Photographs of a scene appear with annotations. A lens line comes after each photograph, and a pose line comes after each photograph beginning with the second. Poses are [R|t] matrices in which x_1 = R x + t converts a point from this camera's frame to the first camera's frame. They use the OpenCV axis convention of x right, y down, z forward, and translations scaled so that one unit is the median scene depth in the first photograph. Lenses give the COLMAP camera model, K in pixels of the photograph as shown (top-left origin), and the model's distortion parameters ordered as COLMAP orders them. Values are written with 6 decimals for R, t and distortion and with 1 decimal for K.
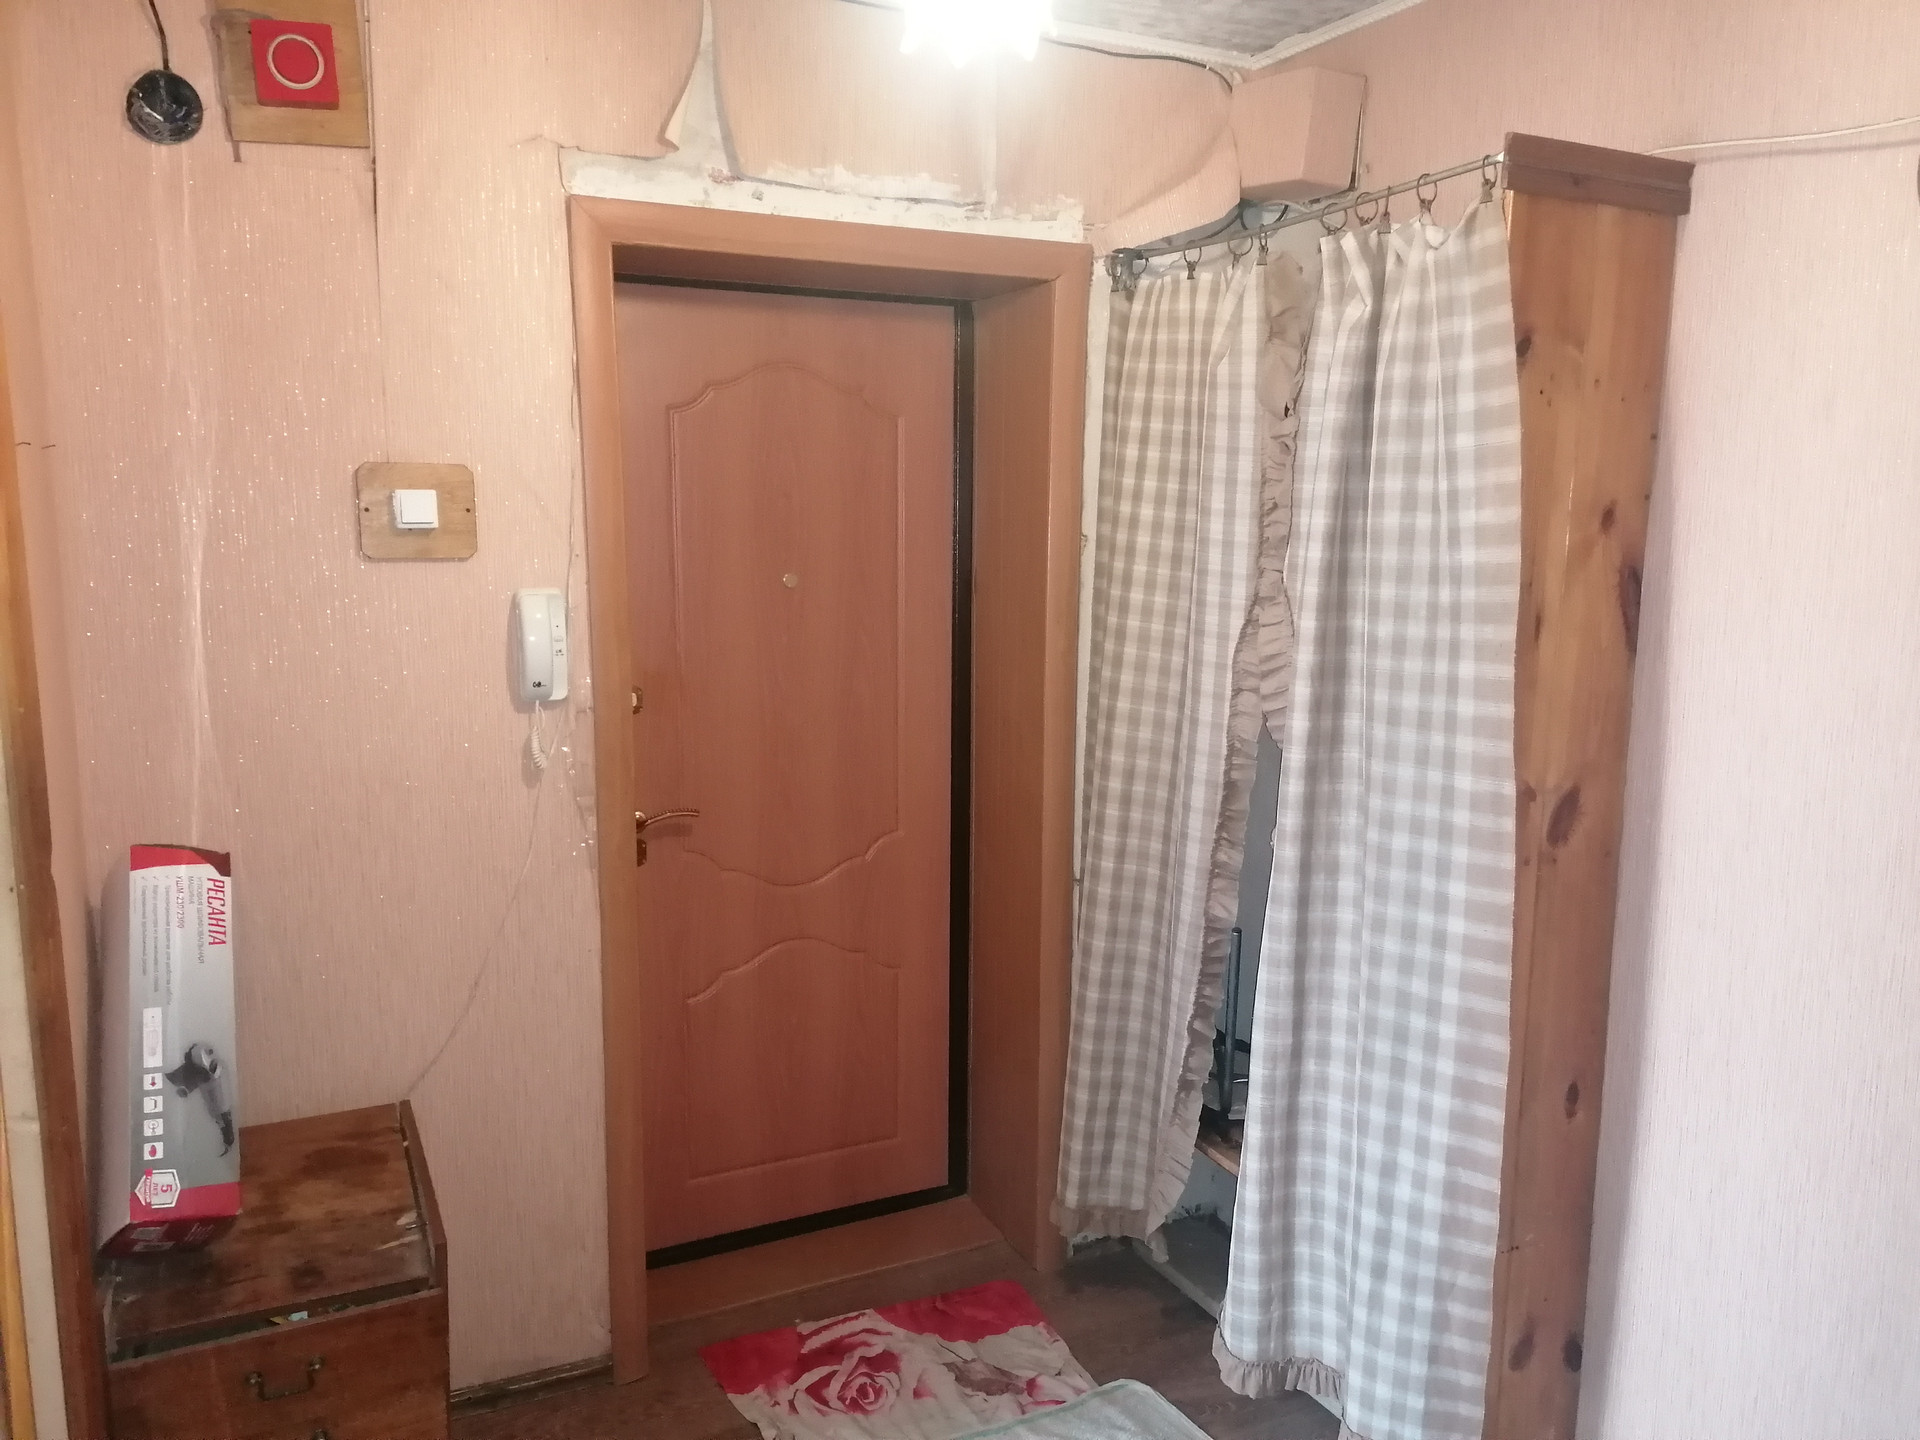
lens RADIAL K [[1468.3, 0, 960.4], [0, 1468.3, 728.1], [0, 0, 1]] dist [0.066442, -0.037808]
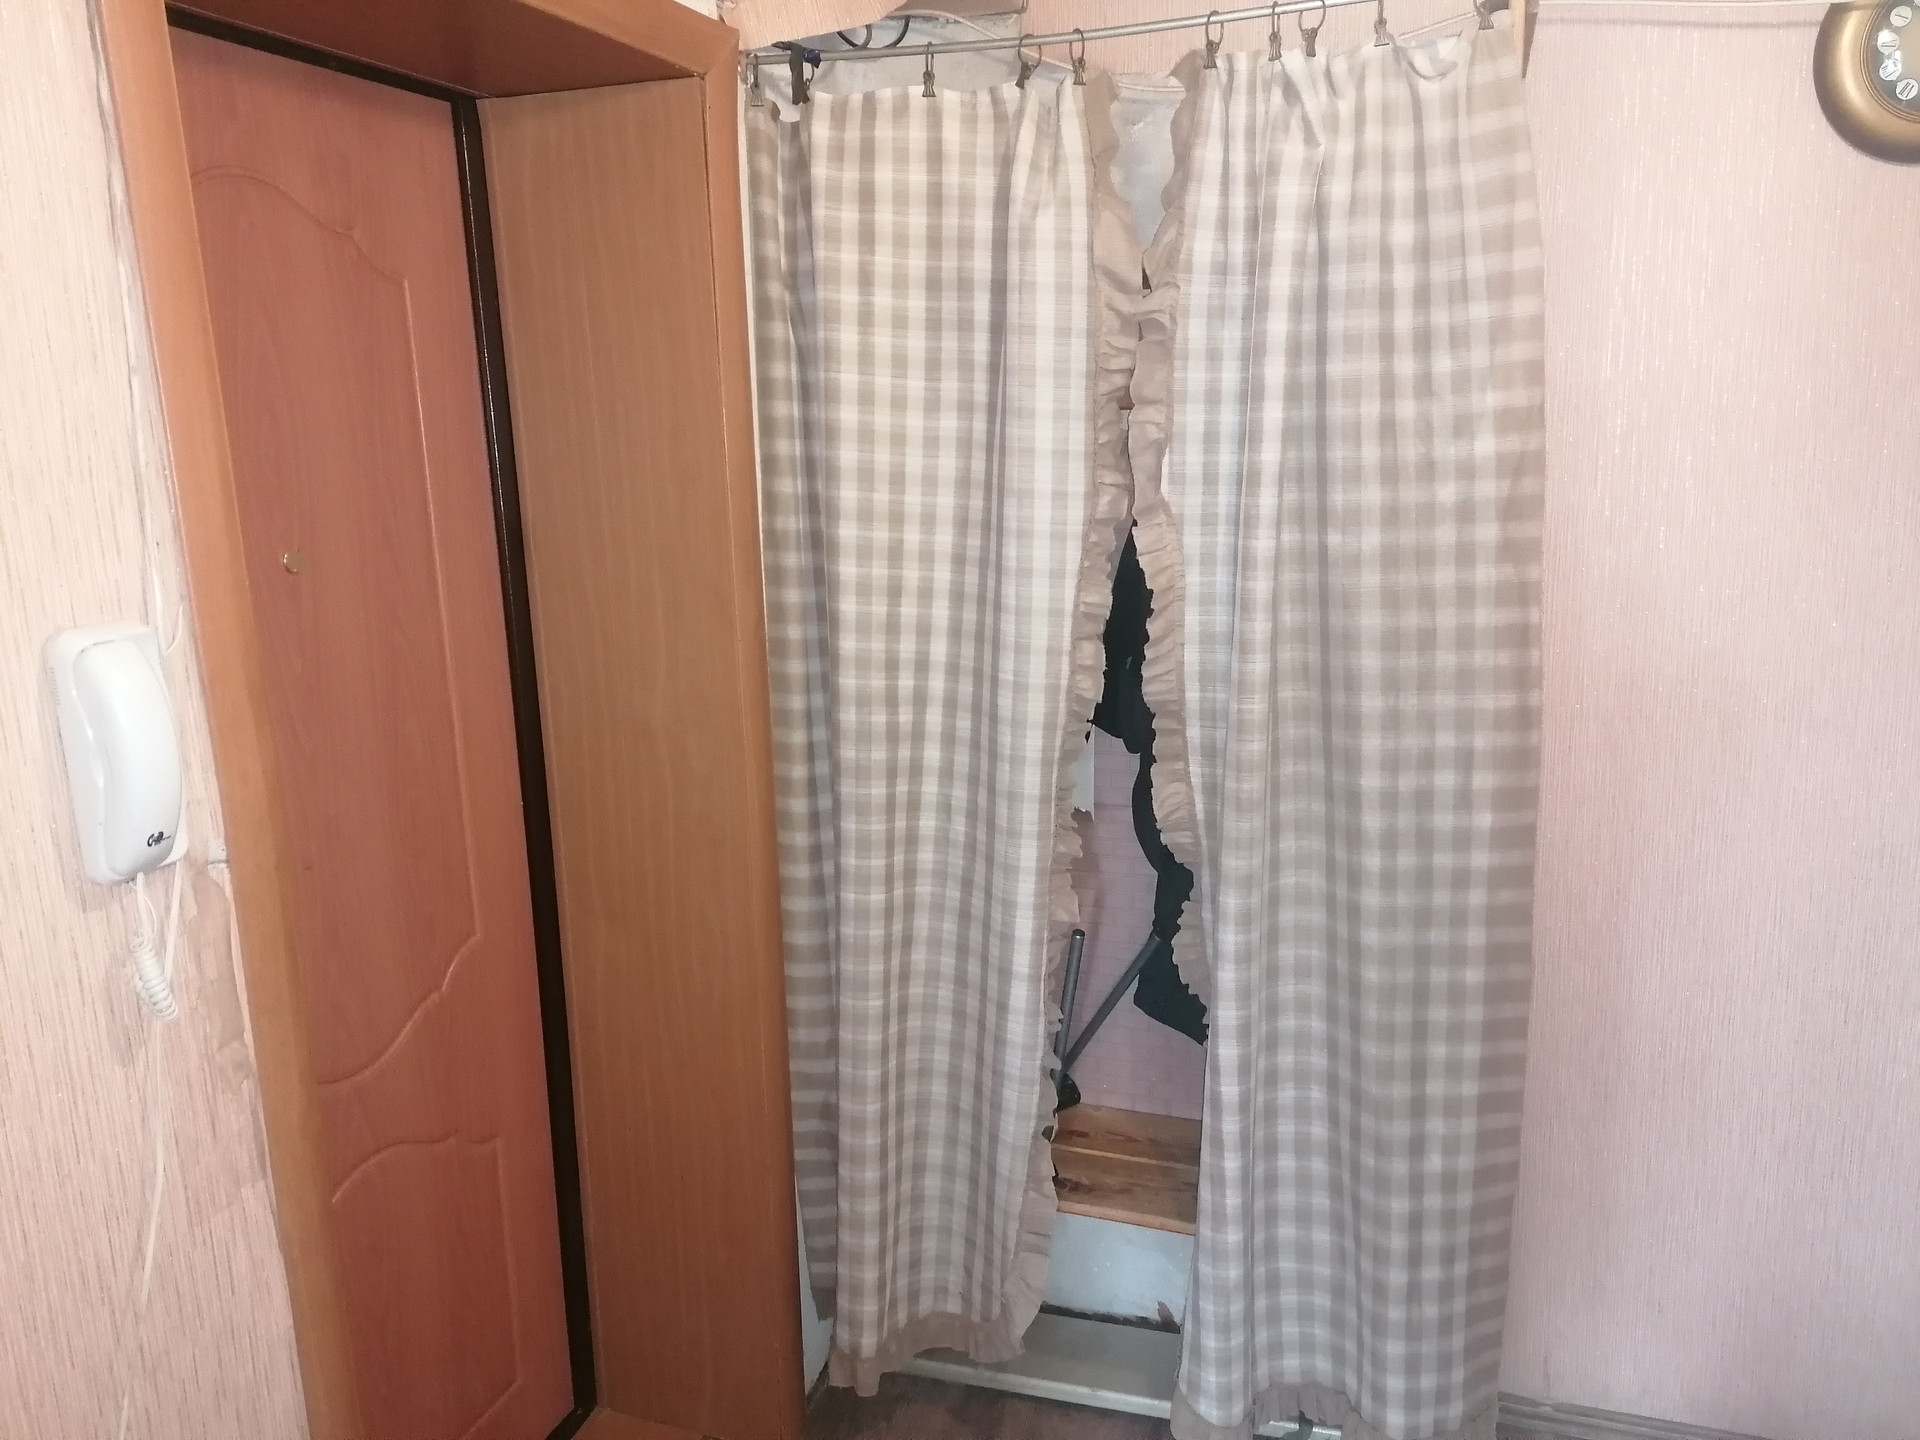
lens RADIAL K [[1468.3, 0, 960.3], [0, 1468.3, 721.4], [0, 0, 1]] dist [0.066442, -0.037808]
pose [[0.686629, -0.170499, 0.706733, -0.423209], [0.141039, 0.984882, 0.100575, -0.070839], [-0.713197, 0.030619, 0.700295, 0.491642]]
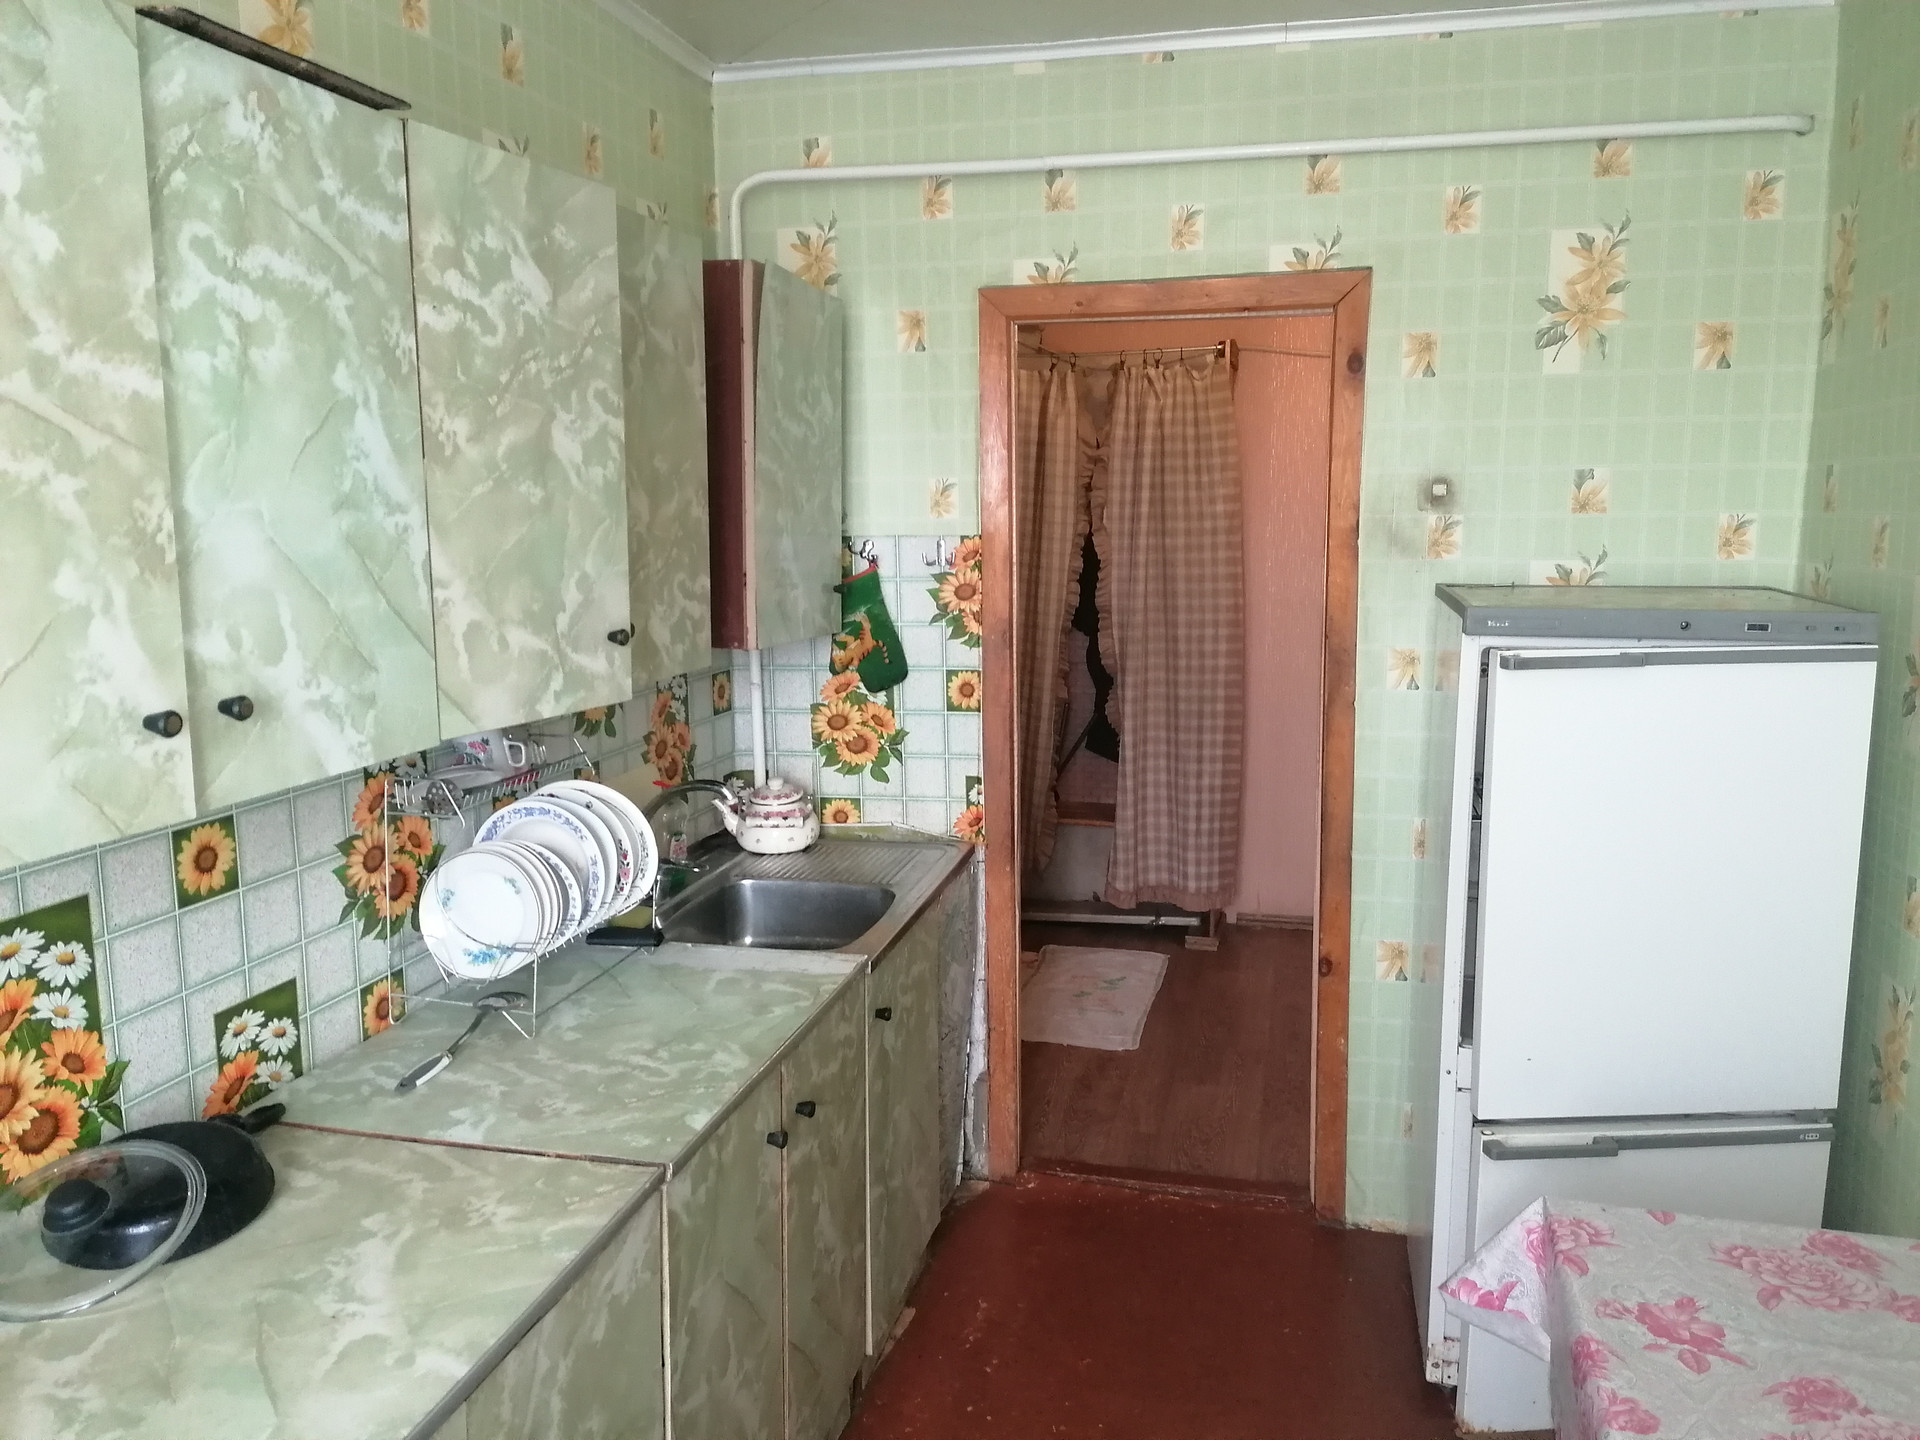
lens RADIAL K [[1468.3, 0, 959.3], [0, 1468.3, 709.2], [0, 0, 1]] dist [0.066442, -0.037808]
pose [[0.632580, -0.117798, 0.765484, -1.480560], [0.125860, 0.990863, 0.048473, 0.033432], [-0.764200, 0.065681, 0.641627, -0.170853]]
